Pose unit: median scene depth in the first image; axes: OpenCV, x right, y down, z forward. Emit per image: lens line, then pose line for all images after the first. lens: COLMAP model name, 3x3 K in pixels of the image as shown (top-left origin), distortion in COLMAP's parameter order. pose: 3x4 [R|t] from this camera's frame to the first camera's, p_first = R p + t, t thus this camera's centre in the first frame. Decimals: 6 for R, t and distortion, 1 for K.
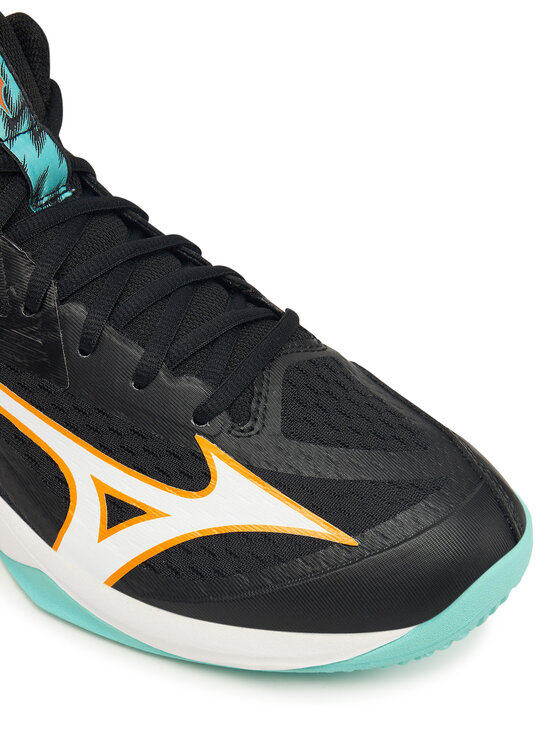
lens RADIAL K [[1051.4, 0, 280.0], [0, 1051.4, 373.0], [0, 0, 1]] dist [0.183525, 0.037929]
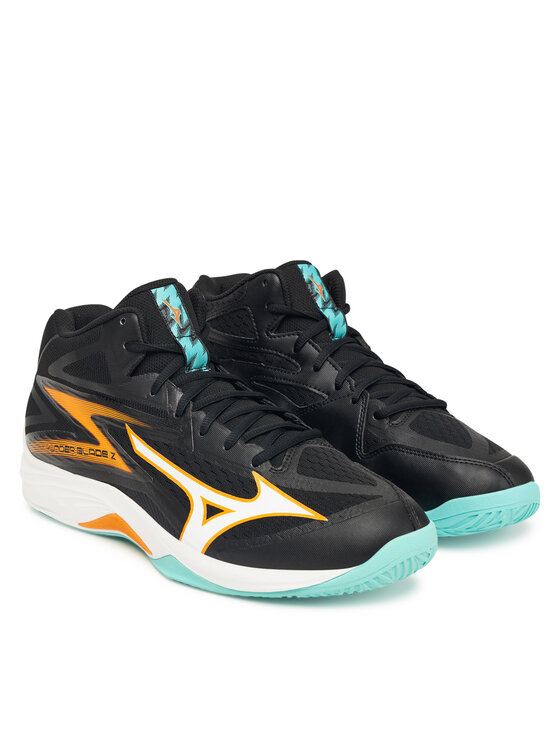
lens RADIAL K [[1564.5, 0, 280.0], [0, 1564.5, 373.0], [0, 0, 1]] dist [0.008970, 0.015871]
pose [[0.976861, 0.007284, -0.213753, 0.568454], [-0.085659, 0.929088, -0.359803, 0.900228], [0.195975, 0.369787, 0.908213, -1.619055]]
